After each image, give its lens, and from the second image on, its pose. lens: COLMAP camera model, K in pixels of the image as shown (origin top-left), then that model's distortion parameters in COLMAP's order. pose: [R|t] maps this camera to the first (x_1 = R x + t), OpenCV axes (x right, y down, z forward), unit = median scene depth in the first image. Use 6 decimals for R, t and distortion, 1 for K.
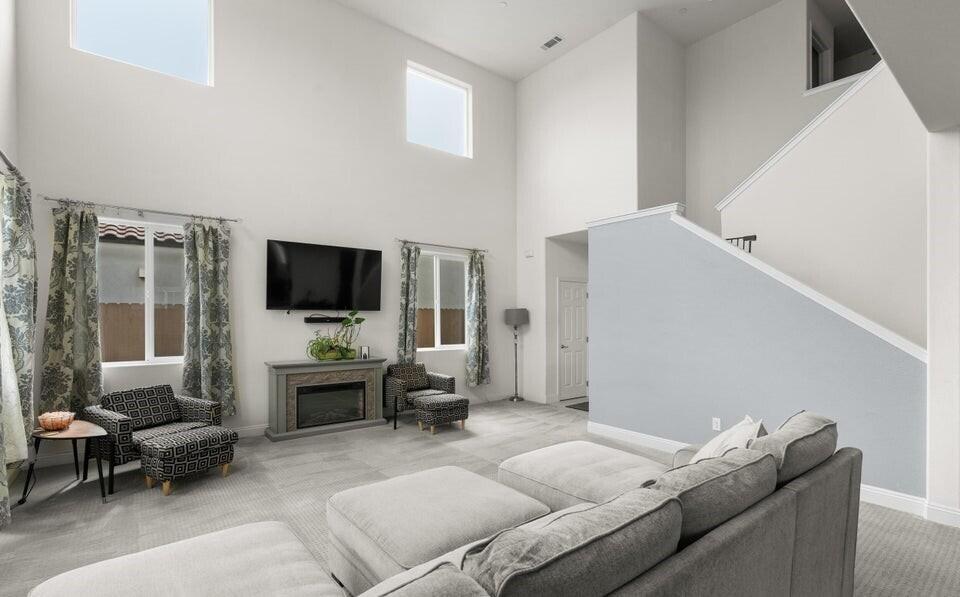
lens RADIAL K [[435.2, 0, 480.0], [0, 435.2, 322.1], [0, 0, 1]] dist [-0.001861, -0.000254]
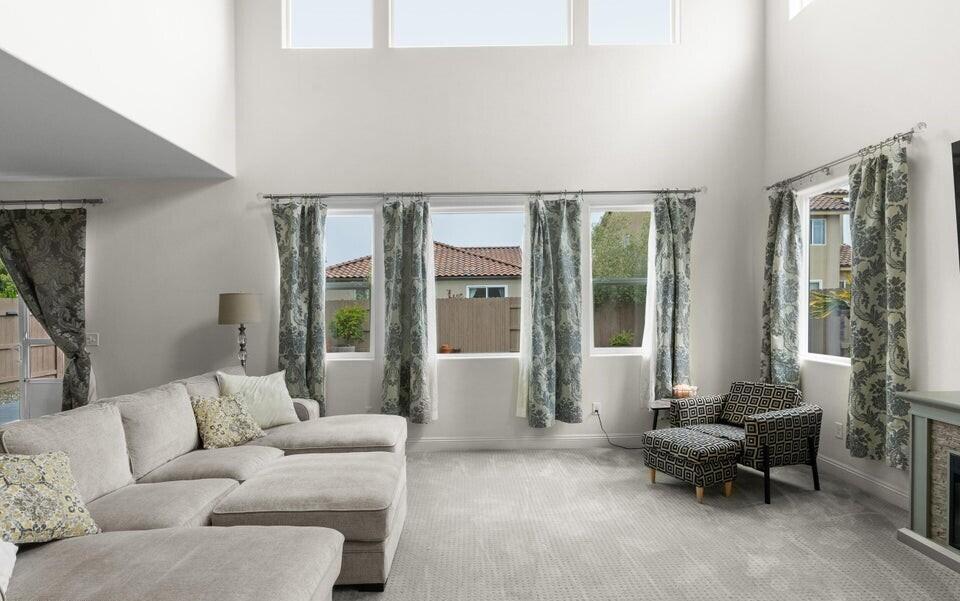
lens RADIAL K [[500.4, 0, 480.8], [0, 500.4, 312.0], [0, 0, 1]] dist [-0.004355, -0.001298]
pose [[-0.609450, 0.022383, -0.792508, 0.274242], [0.014910, 0.999748, 0.016771, -0.014470], [0.792684, -0.001595, -0.609630, 0.873029]]
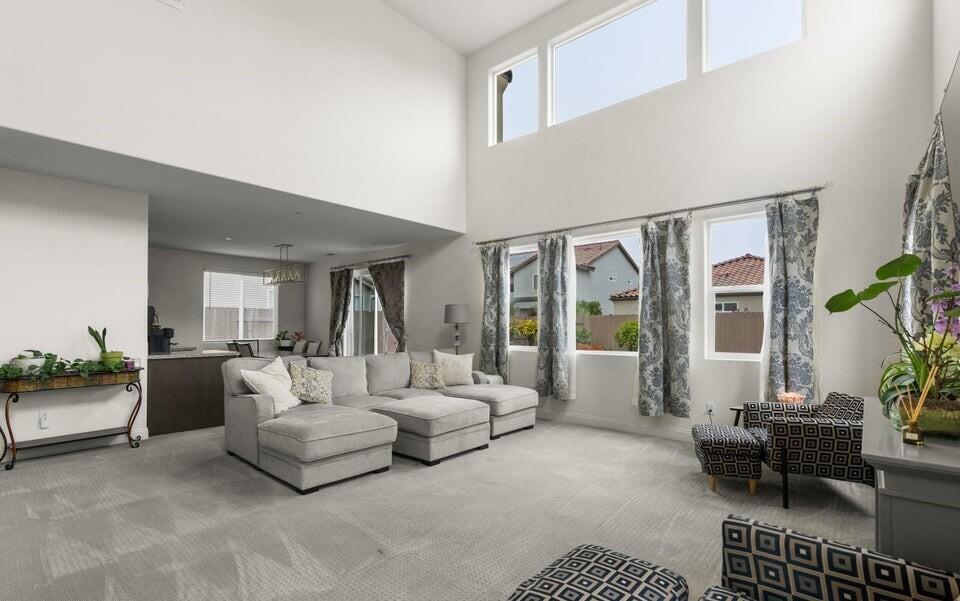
lens RADIAL K [[448.0, 0, 477.0], [0, 448.0, 319.4], [0, 0, 1]] dist [-0.001211, 0.000230]
pose [[-0.982757, -0.000146, -0.184901, 0.032969], [0.001959, 0.999935, -0.011202, 0.015659], [0.184891, -0.011371, -0.982693, 1.258251]]
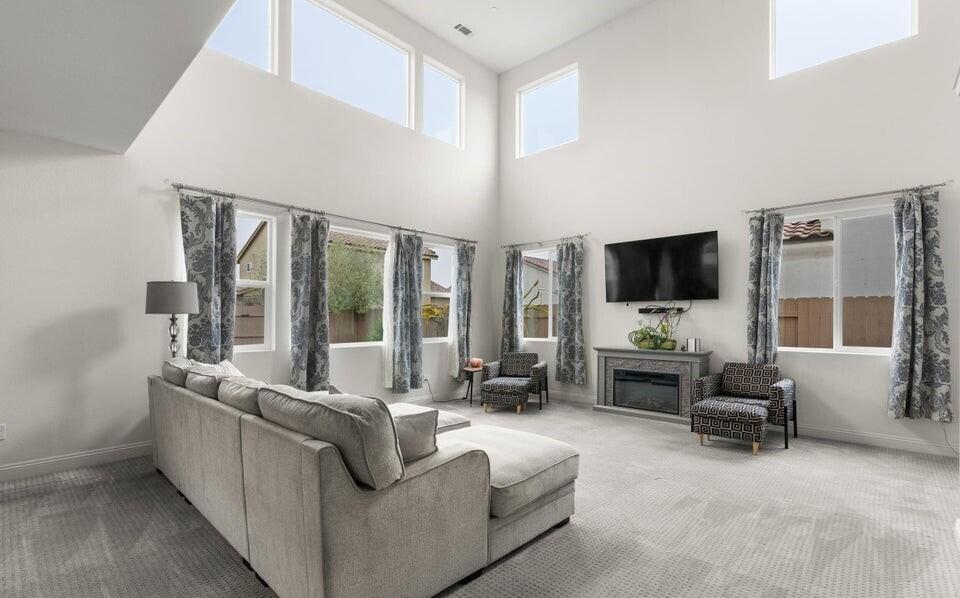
lens RADIAL K [[448.0, 0, 477.0], [0, 448.0, 317.9], [0, 0, 1]] dist [-0.001211, 0.000230]
pose [[0.167656, -0.000819, -0.985845, 0.646276], [-0.005328, 0.999984, -0.001737, 0.017391], [0.985831, 0.005544, 0.167649, 0.418080]]
